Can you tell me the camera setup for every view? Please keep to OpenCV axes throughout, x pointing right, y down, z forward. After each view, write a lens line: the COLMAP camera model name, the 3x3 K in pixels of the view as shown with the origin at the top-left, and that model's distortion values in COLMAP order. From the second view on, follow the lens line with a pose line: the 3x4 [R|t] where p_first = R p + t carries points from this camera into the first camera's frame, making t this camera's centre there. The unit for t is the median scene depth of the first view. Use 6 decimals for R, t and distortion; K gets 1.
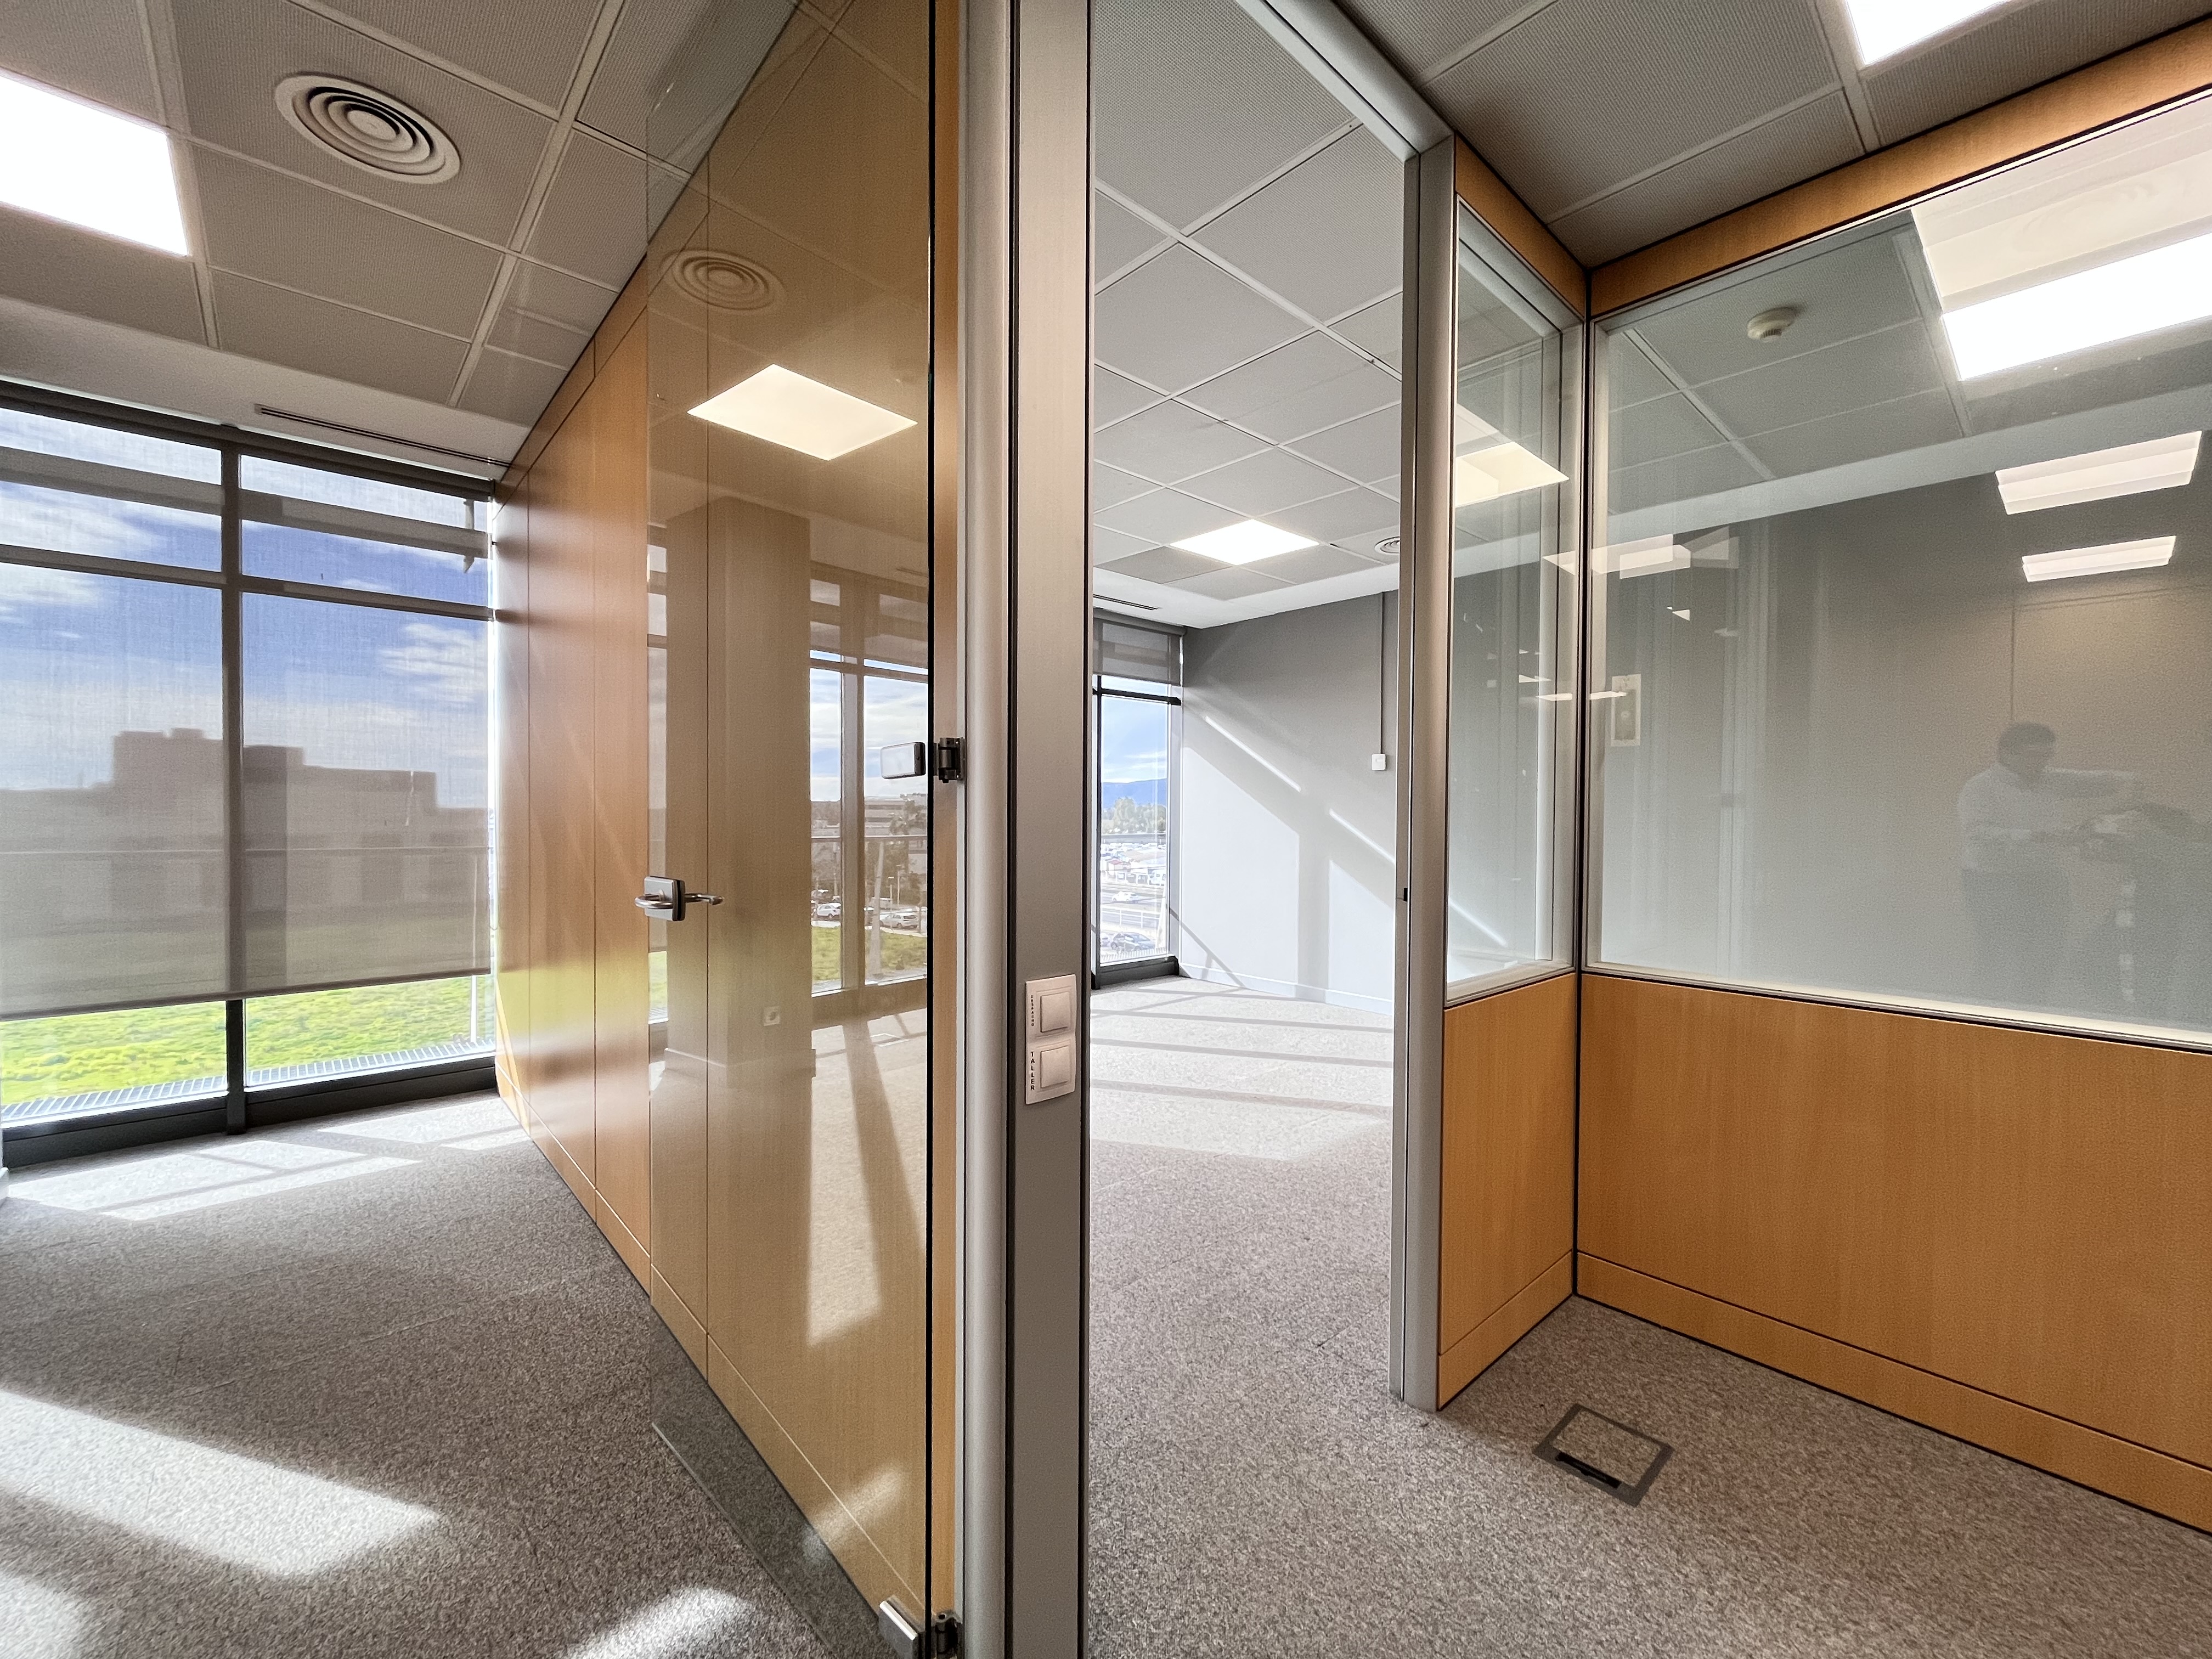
lens RADIAL K [[902.4, 0, 1103.0], [0, 902.4, 827.4], [0, 0, 1]] dist [-0.001648, -0.000383]
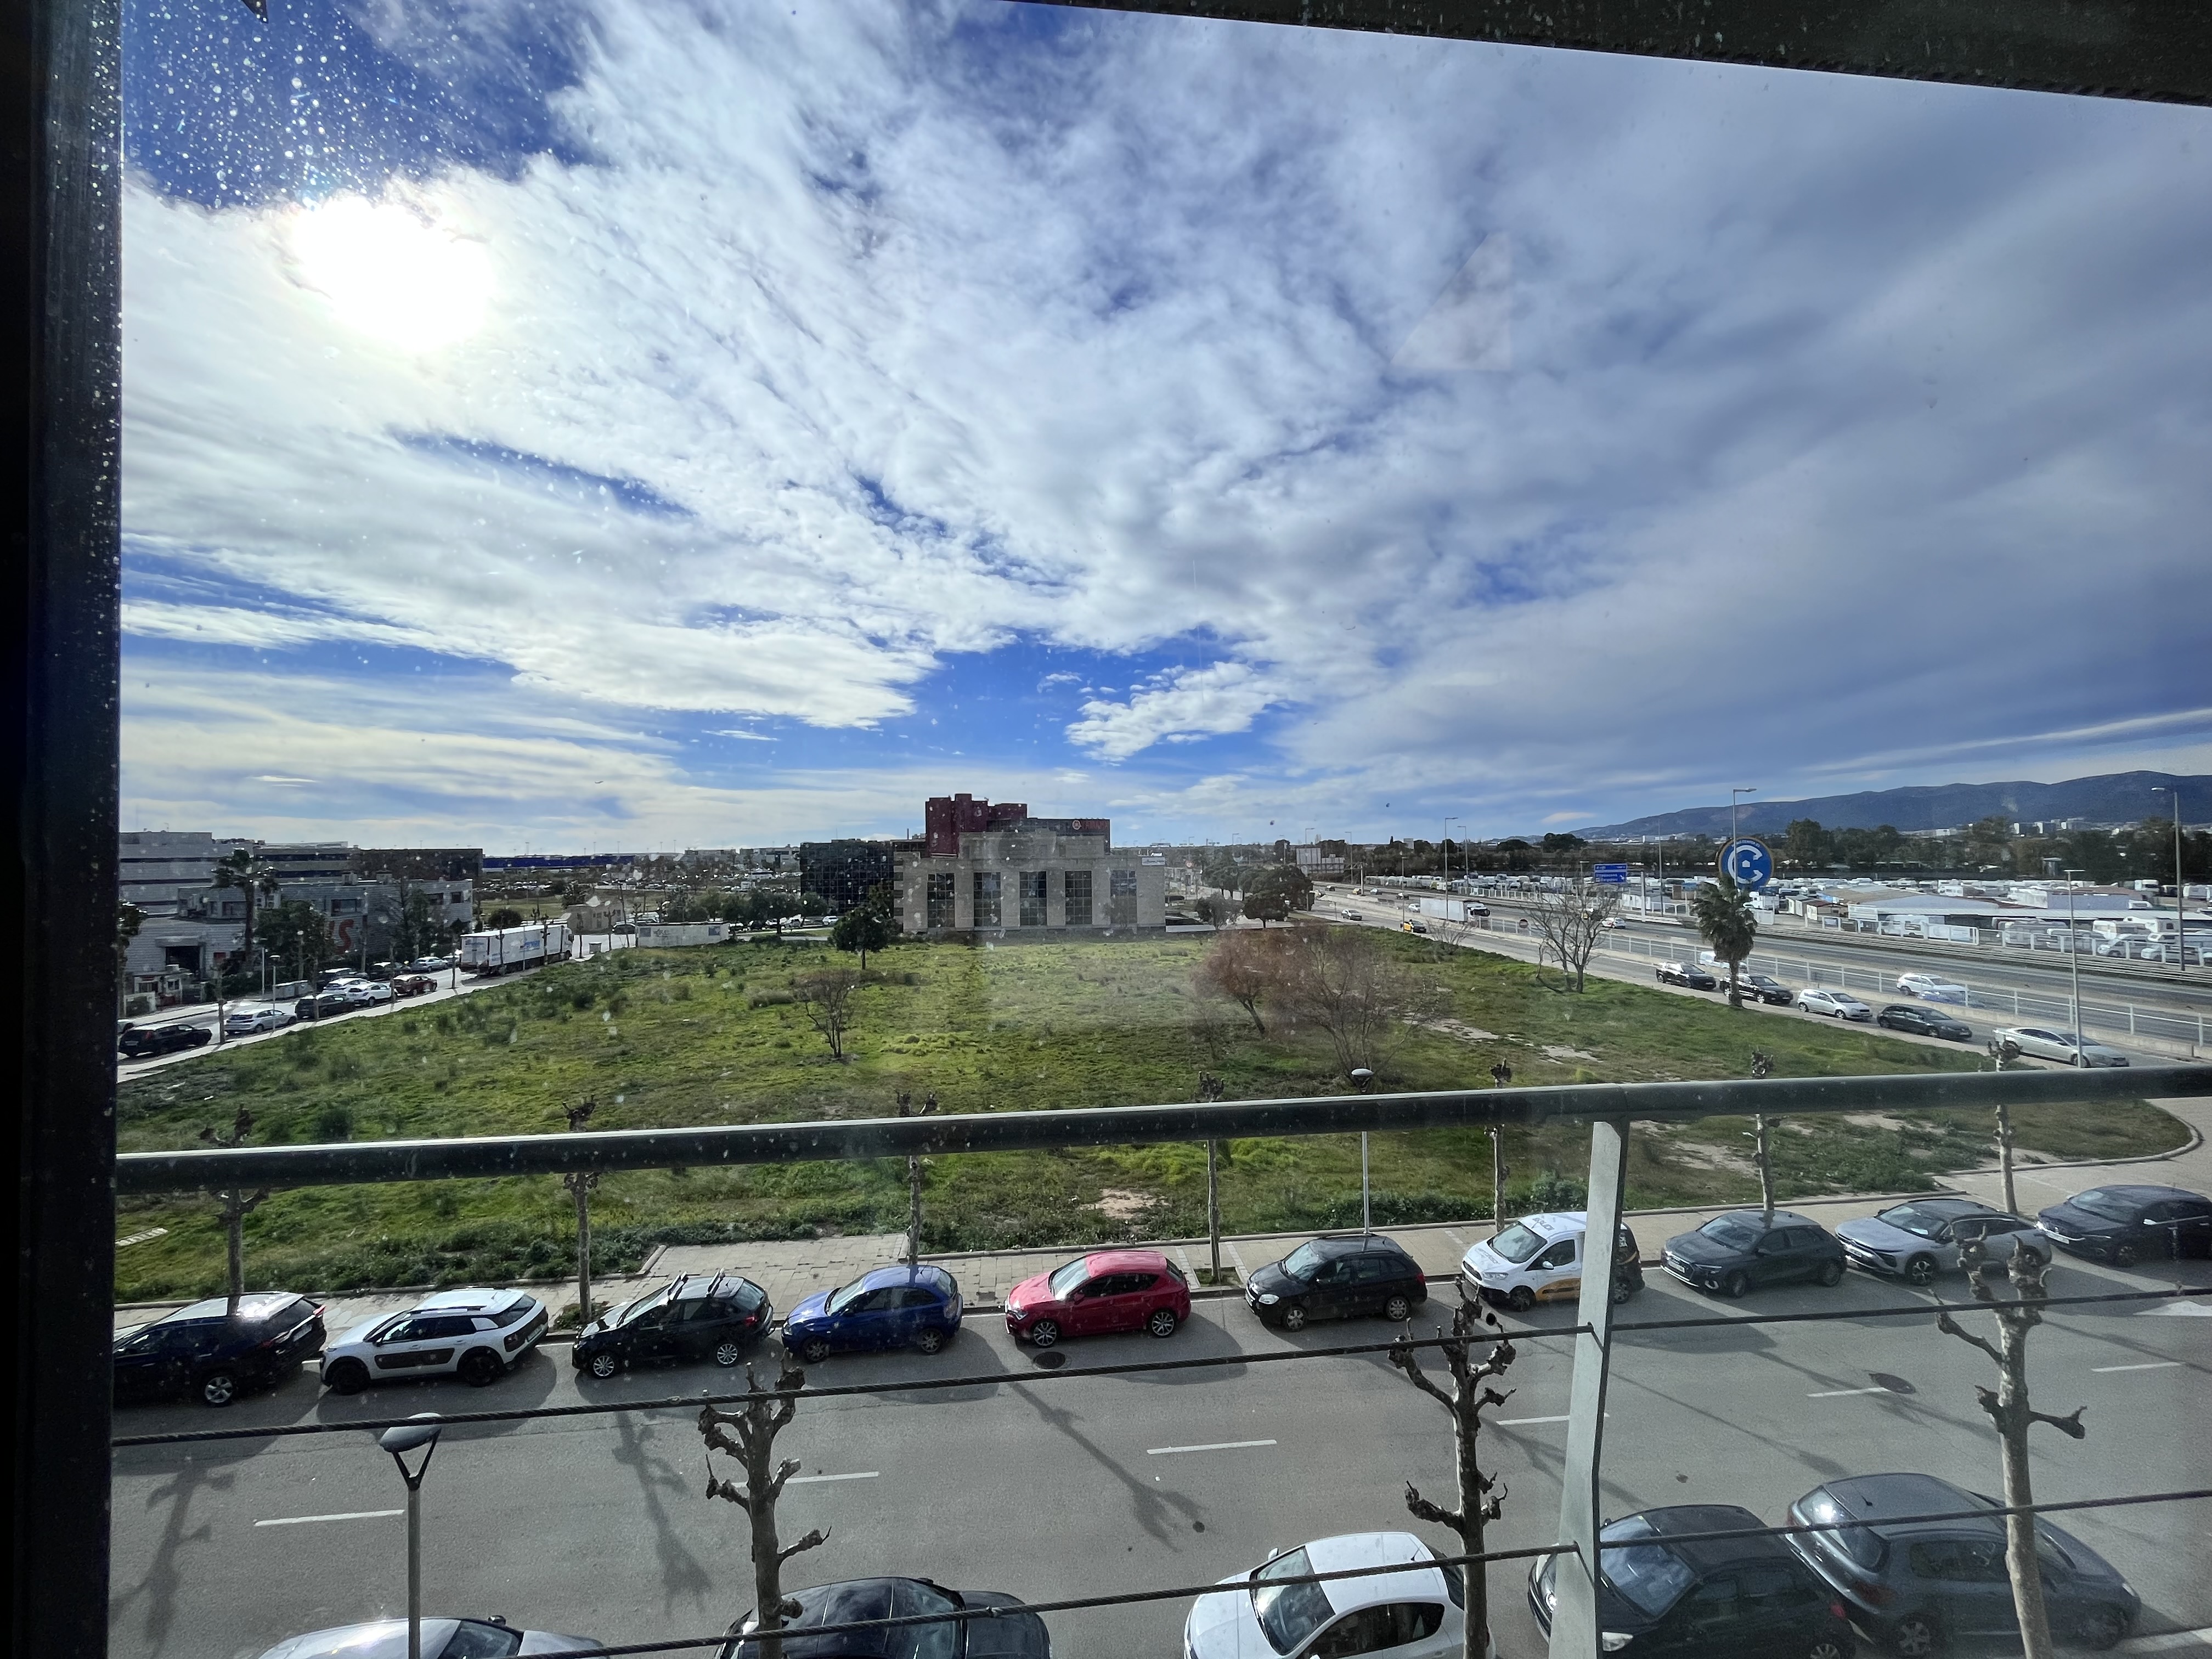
lens RADIAL K [[902.4, 0, 1103.0], [0, 902.4, 827.4], [0, 0, 1]] dist [-0.001648, -0.000383]
pose [[0.806346, -0.031154, -0.590623, -1.266761], [0.008666, 0.999127, -0.040870, -0.043950], [0.591381, 0.027837, 0.805912, 0.666921]]
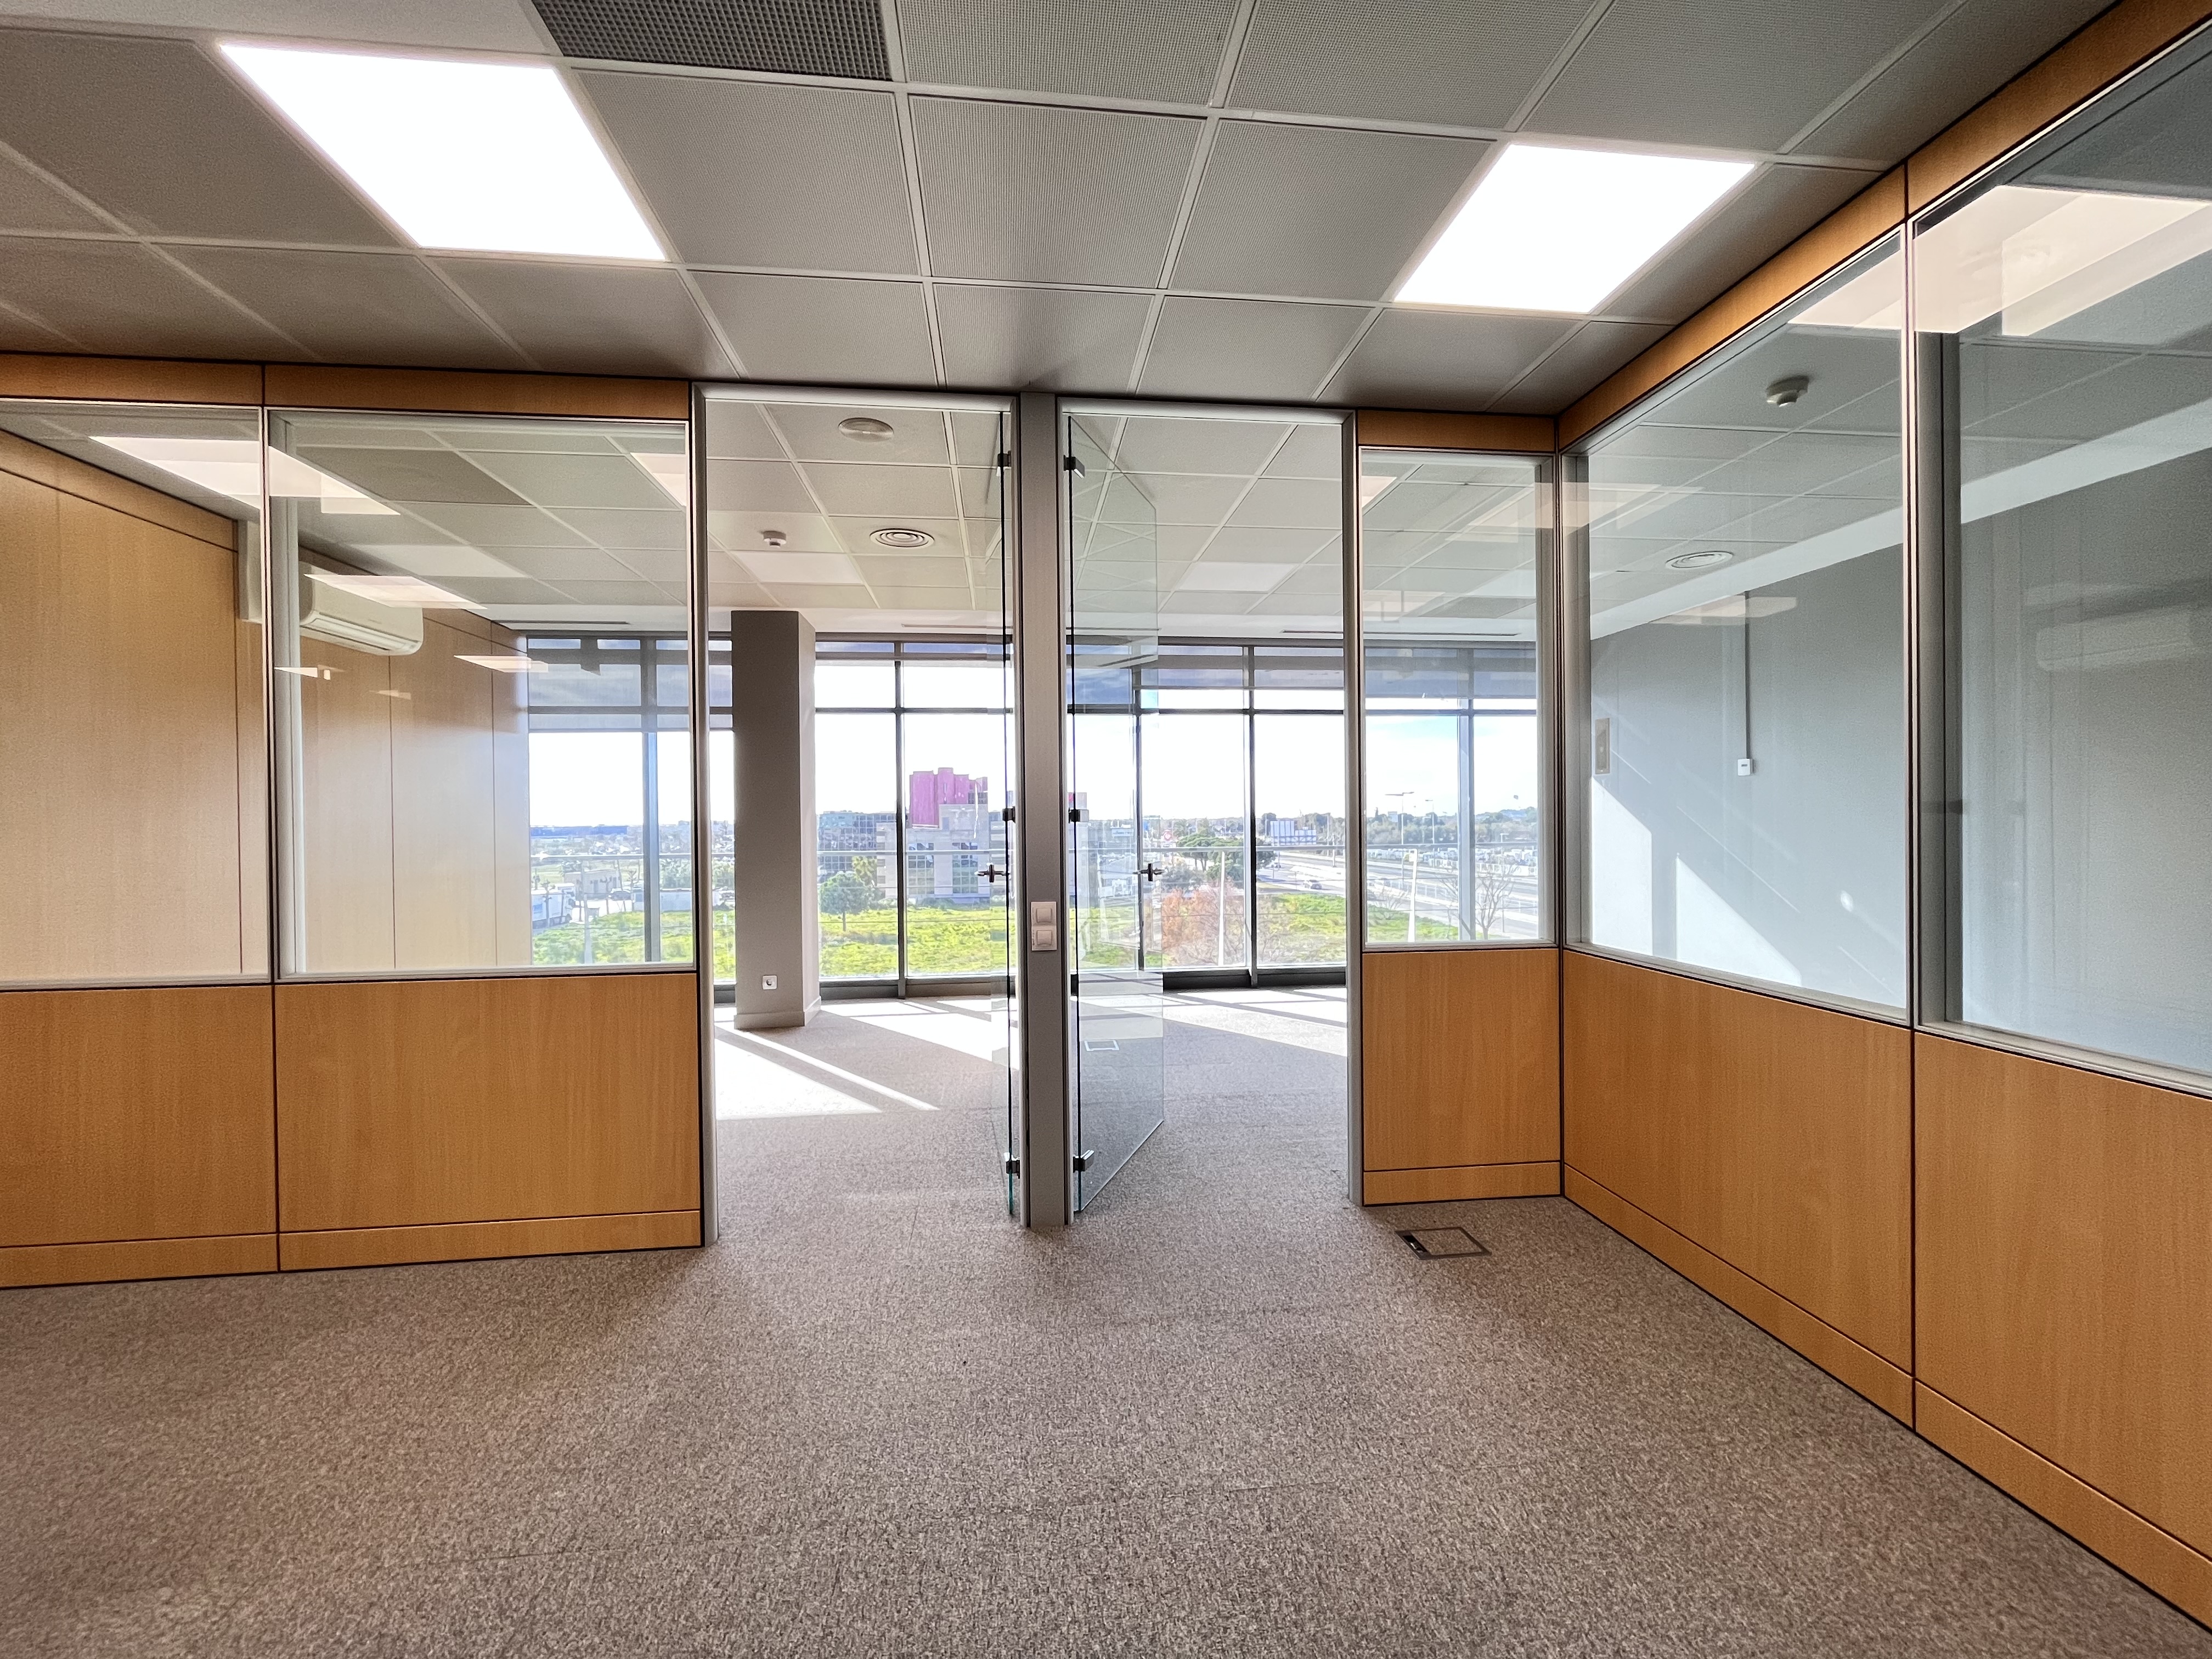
lens RADIAL K [[895.0, 0, 1104.7], [0, 895.0, 827.7], [0, 0, 1]] dist [-0.002883, 0.000147]
pose [[0.813133, -0.009868, -0.581995, 0.507313], [0.005639, 0.999943, -0.009076, -0.003310], [0.582051, 0.004098, 0.813142, -0.299935]]
